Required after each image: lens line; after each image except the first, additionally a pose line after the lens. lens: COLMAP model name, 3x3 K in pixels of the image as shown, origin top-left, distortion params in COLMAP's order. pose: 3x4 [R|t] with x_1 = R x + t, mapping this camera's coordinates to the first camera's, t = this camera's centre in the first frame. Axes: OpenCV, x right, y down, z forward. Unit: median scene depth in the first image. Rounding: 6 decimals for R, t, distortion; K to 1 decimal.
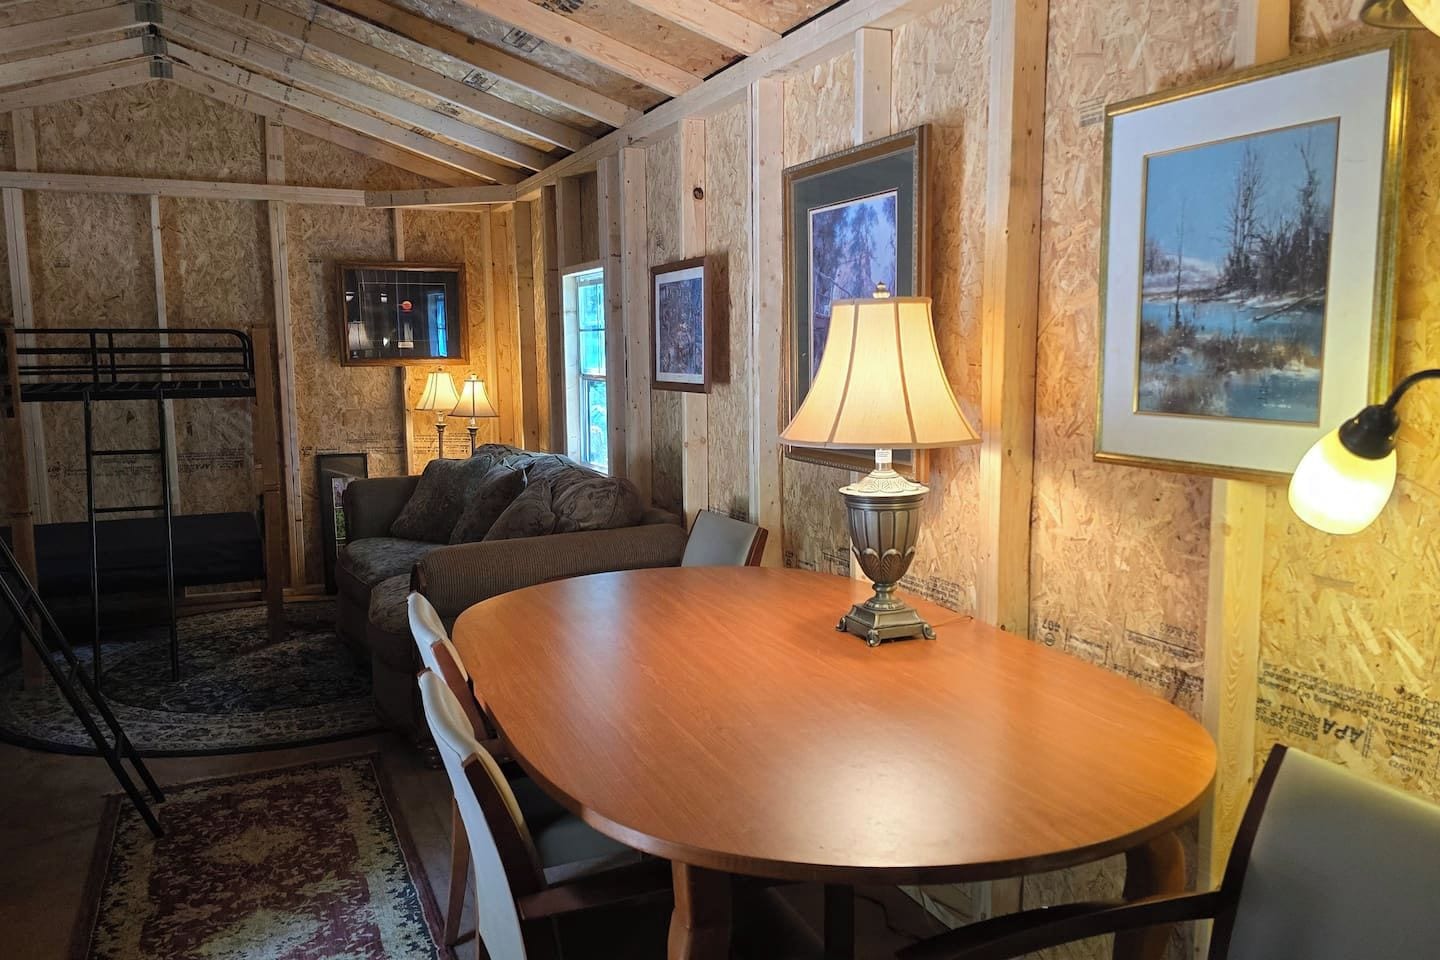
lens RADIAL K [[1063.1, 0, 720.0], [0, 1063.1, 480.0], [0, 0, 1]] dist [0.000899, -0.000097]
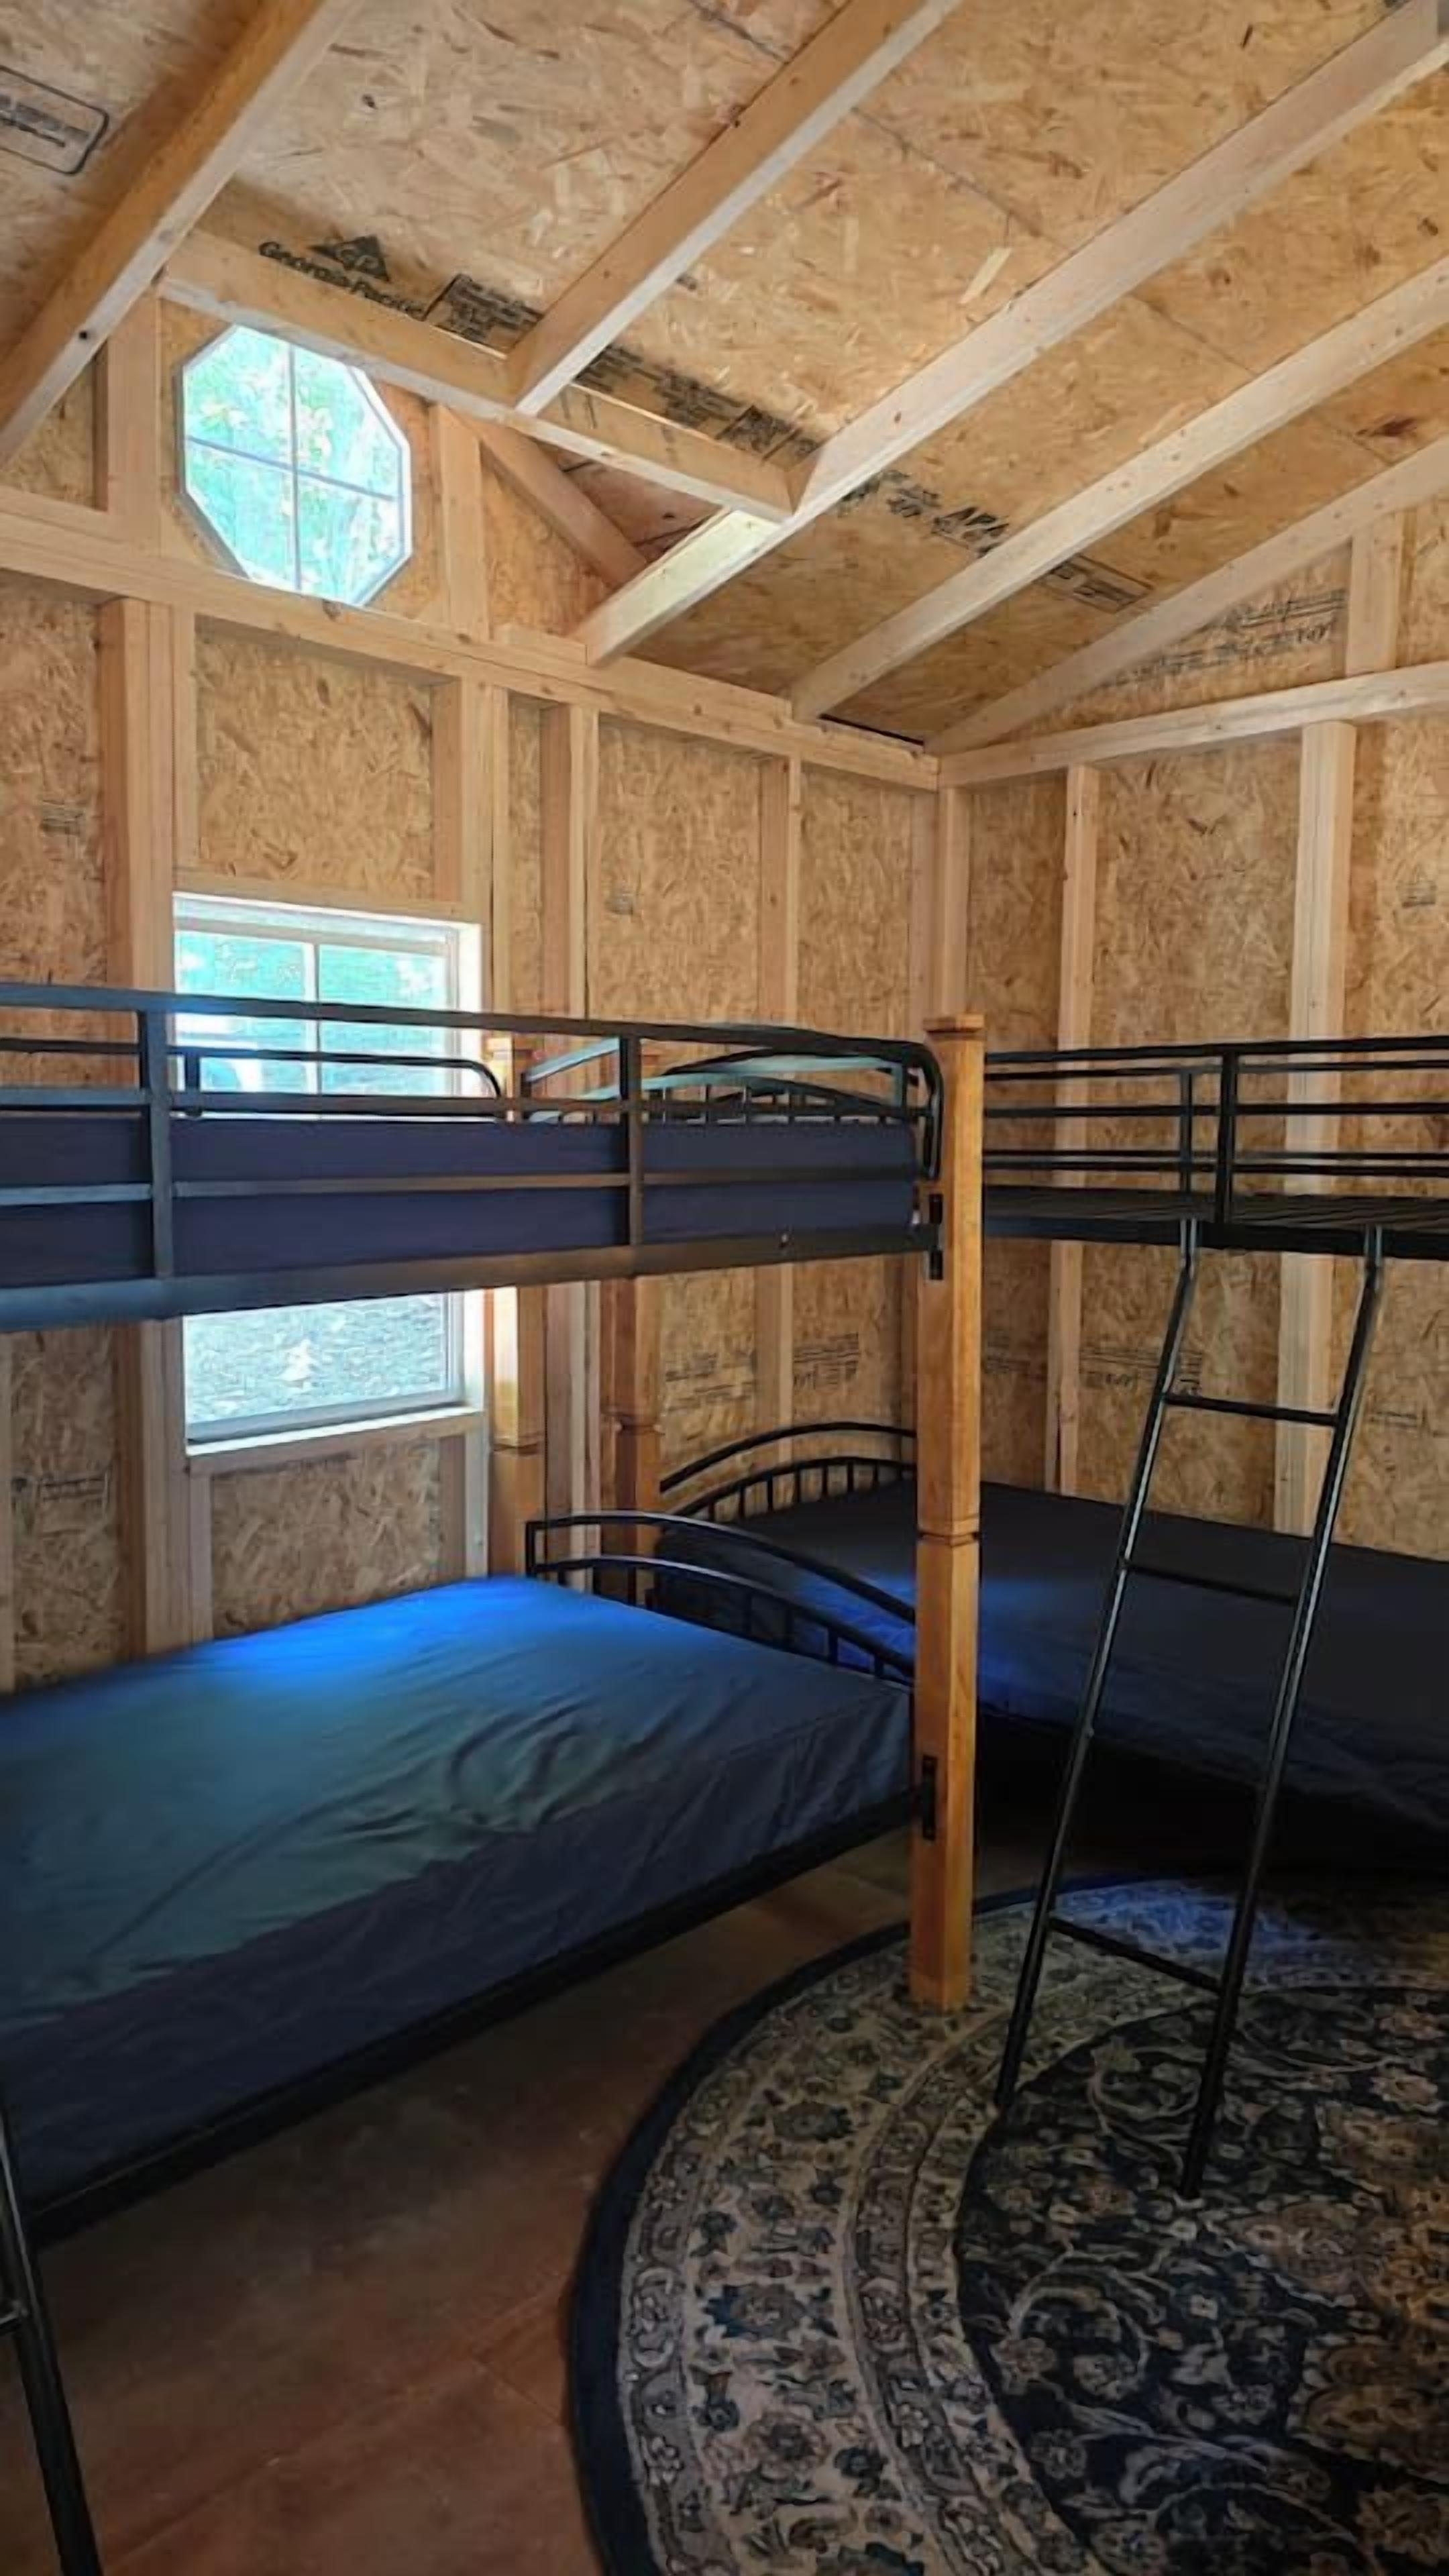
lens RADIAL K [[1718.5, 0, 724.5], [0, 1718.5, 1288.0], [0, 0, 1]] dist [0.002368, -0.001687]
pose [[0.364543, 0.097647, -0.926053, -0.130424], [-0.126452, 0.990466, 0.054661, -0.076322], [0.922561, 0.097175, 0.373415, 0.665899]]
